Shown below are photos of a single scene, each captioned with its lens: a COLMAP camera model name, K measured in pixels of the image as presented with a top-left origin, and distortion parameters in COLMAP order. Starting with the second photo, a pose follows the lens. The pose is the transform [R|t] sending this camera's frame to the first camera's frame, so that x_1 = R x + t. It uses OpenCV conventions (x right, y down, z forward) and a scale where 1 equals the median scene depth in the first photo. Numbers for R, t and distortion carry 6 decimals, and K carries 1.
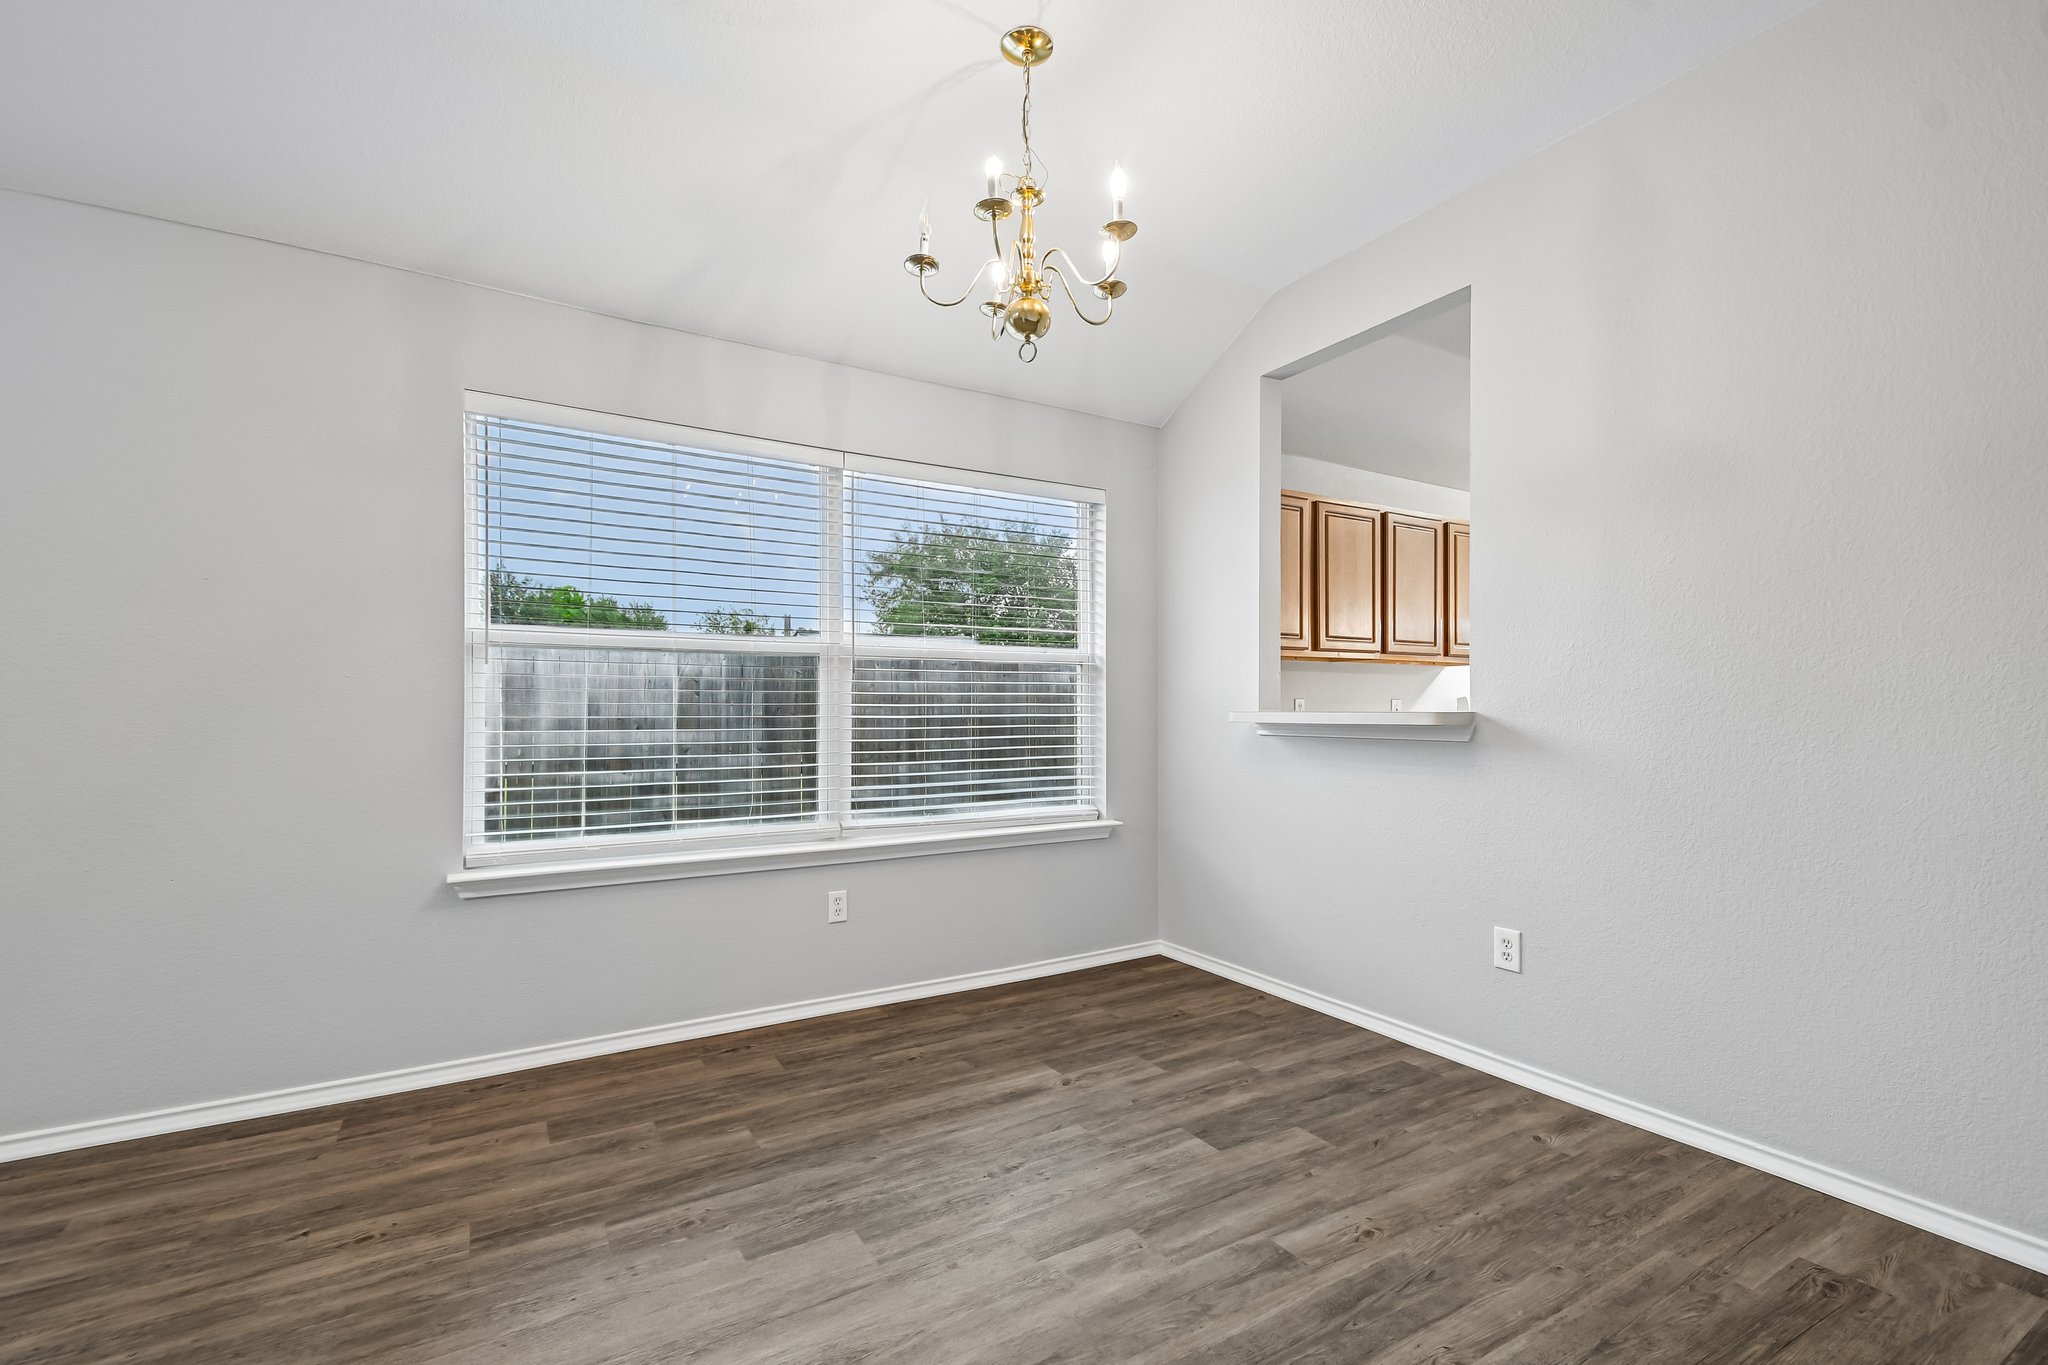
lens RADIAL K [[915.3, 0, 1016.6], [0, 915.3, 700.3], [0, 0, 1]] dist [0.033755, -0.014481]
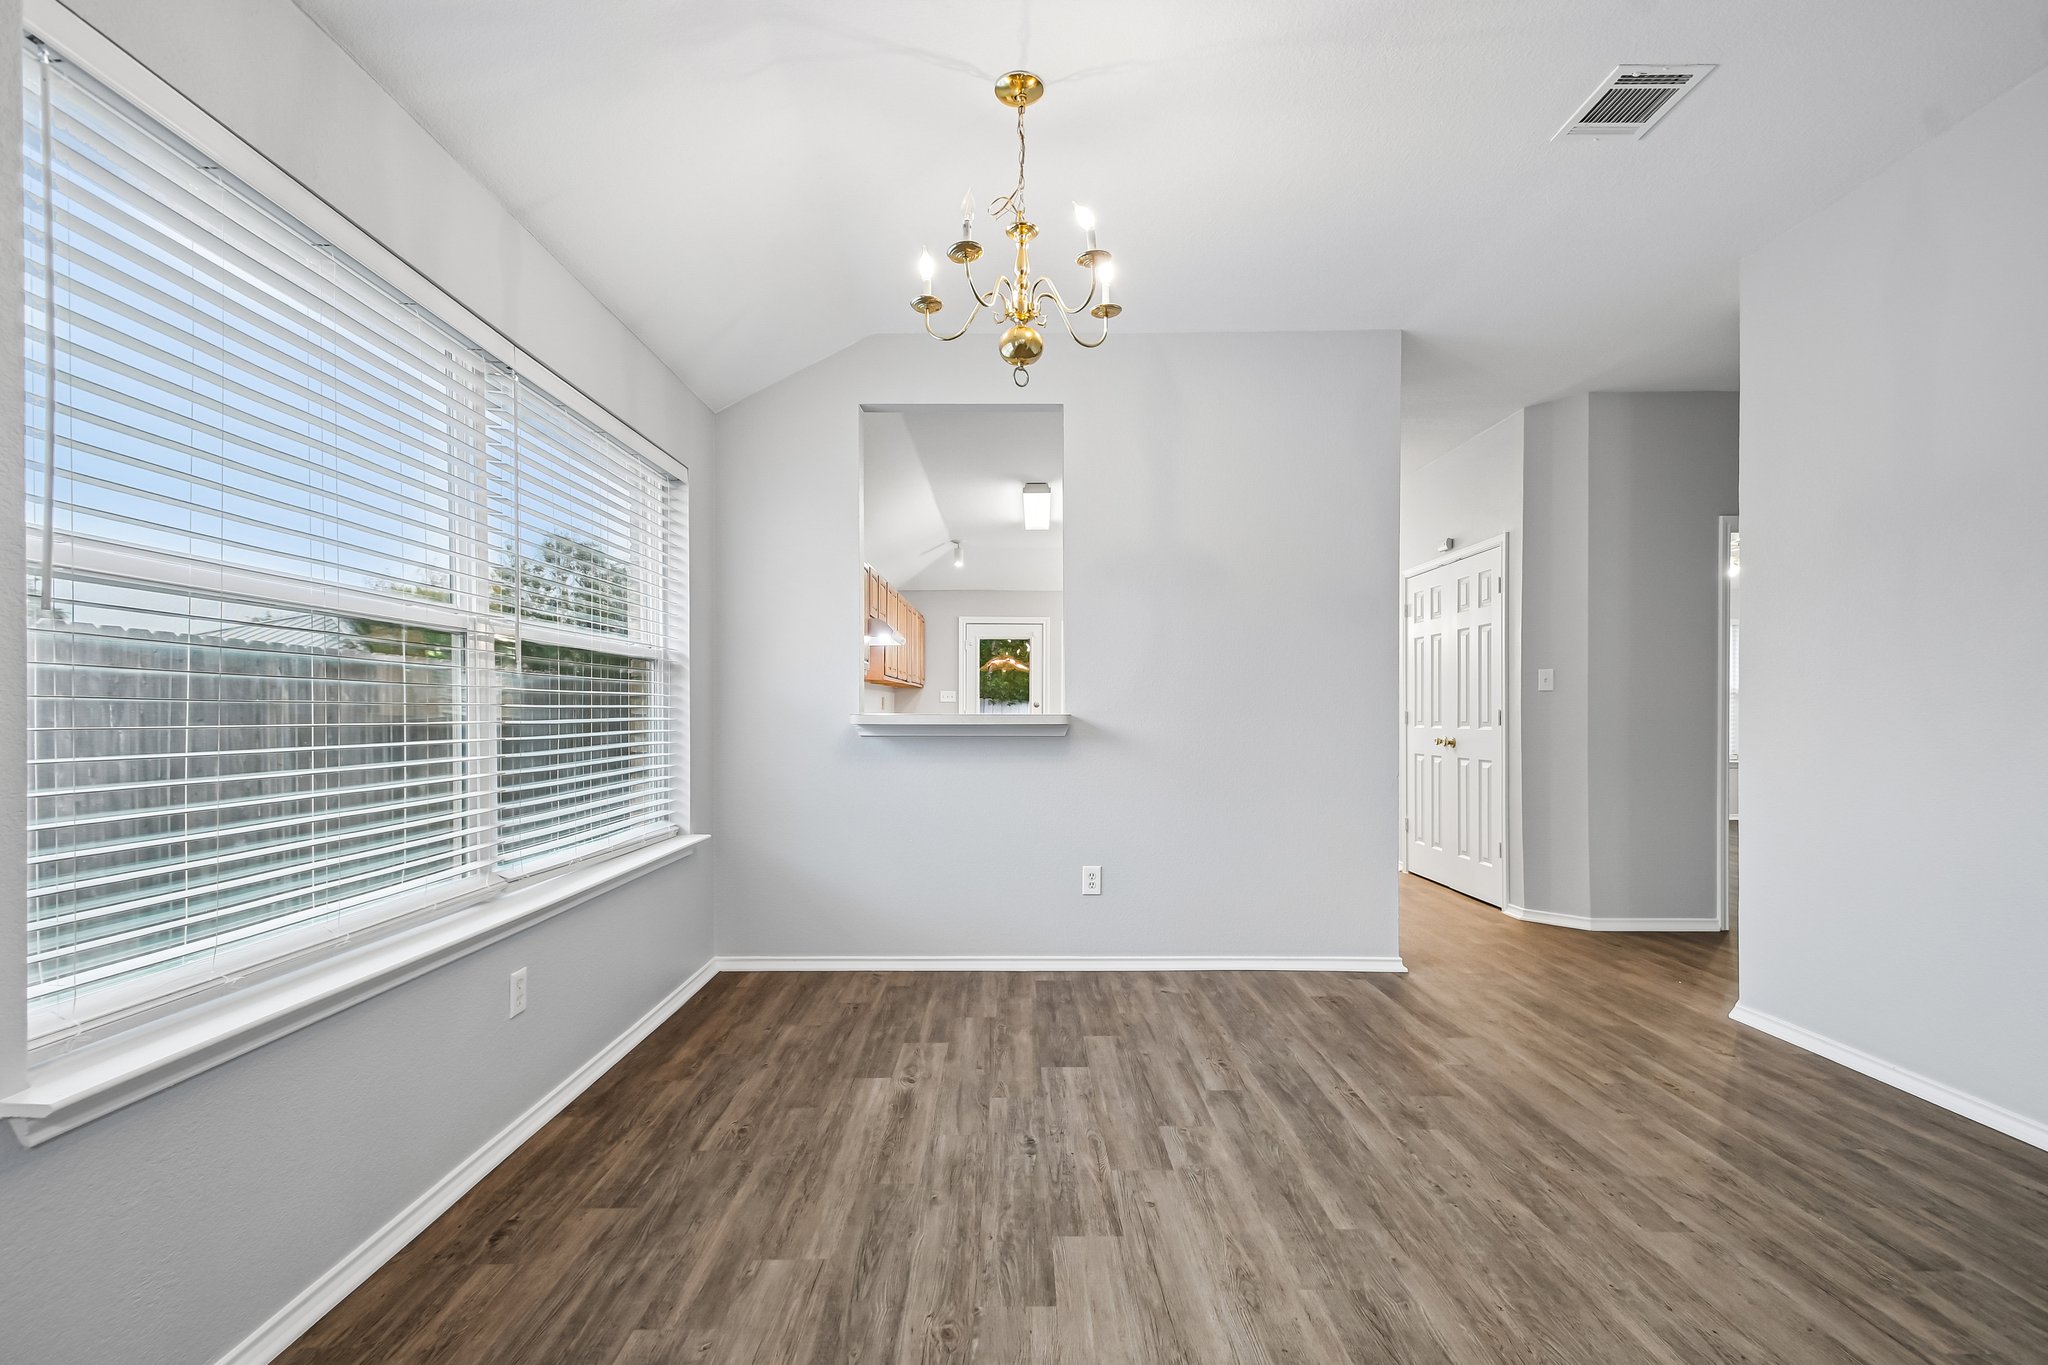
lens RADIAL K [[907.5, 0, 1018.5], [0, 907.5, 715.3], [0, 0, 1]] dist [0.029016, -0.014916]
pose [[0.504049, 0.000636, 0.863675, -0.749593], [-0.006628, 0.999973, 0.003132, 0.011282], [-0.863650, -0.007303, 0.504040, 0.397116]]
